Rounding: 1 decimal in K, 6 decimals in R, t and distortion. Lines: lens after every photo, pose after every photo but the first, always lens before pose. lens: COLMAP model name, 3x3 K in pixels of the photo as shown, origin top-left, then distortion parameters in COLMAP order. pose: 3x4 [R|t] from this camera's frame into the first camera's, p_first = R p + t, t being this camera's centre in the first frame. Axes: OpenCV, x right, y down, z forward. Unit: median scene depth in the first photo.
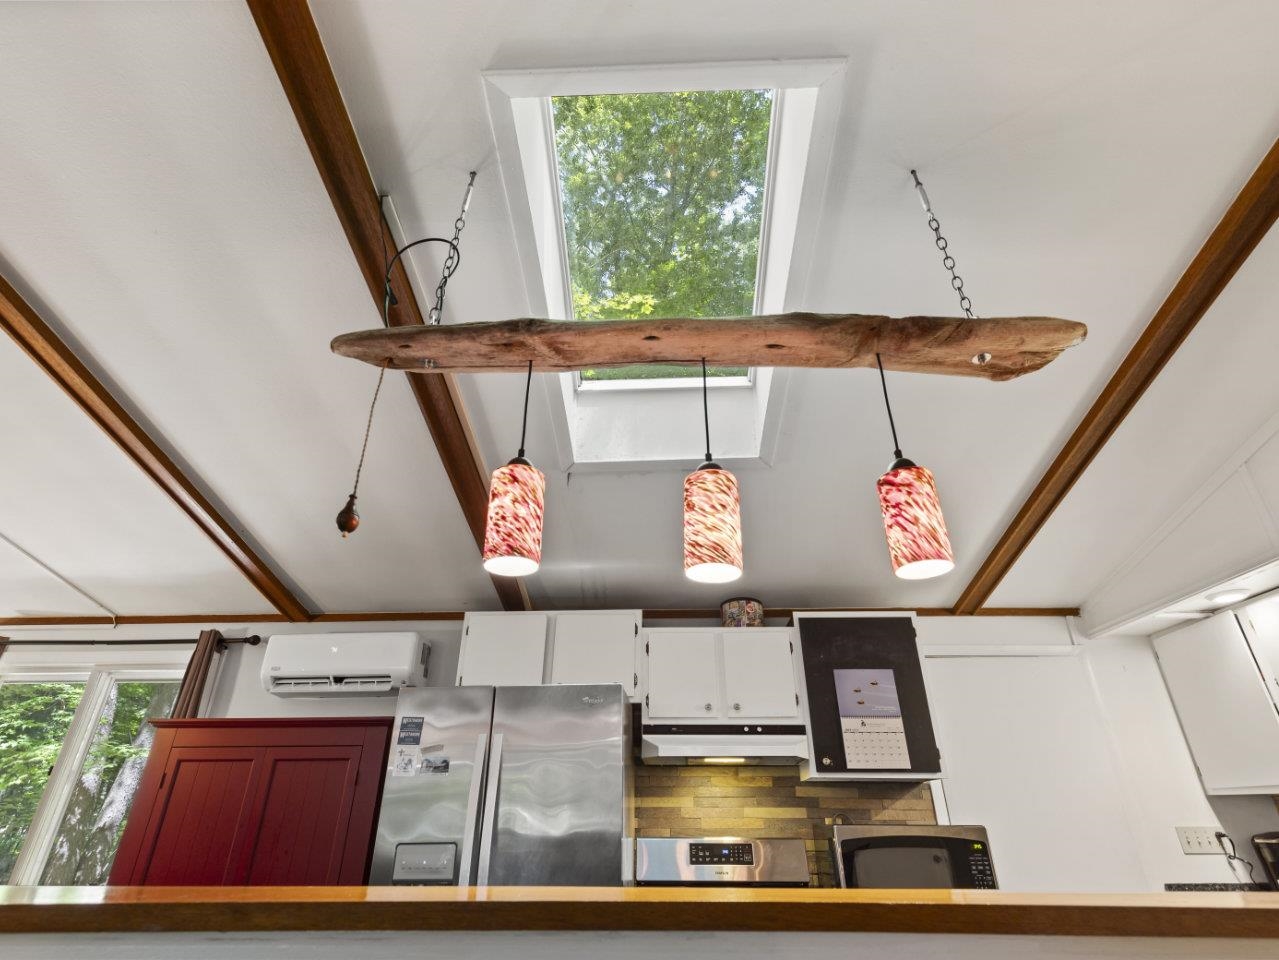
lens RADIAL K [[680.5, 0, 633.6], [0, 680.5, 472.4], [0, 0, 1]] dist [0.008833, 0.000061]
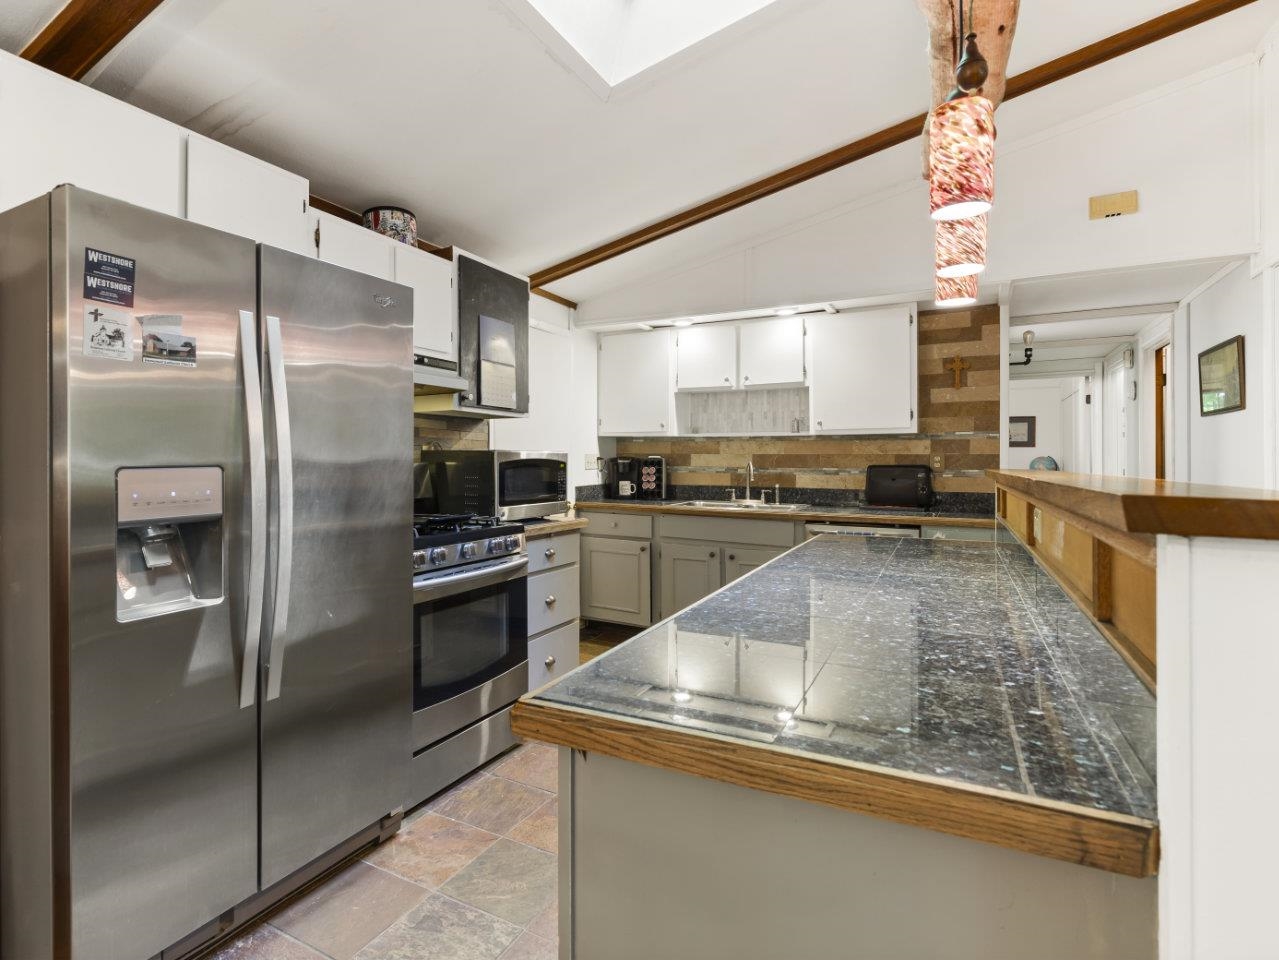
lens RADIAL K [[680.5, 0, 633.6], [0, 680.5, 472.4], [0, 0, 1]] dist [0.008833, 0.000061]
pose [[0.406339, -0.015395, 0.913593, -0.544532], [-0.419703, 0.884993, 0.201585, 0.198517], [-0.811627, -0.465349, 0.353146, 0.352278]]
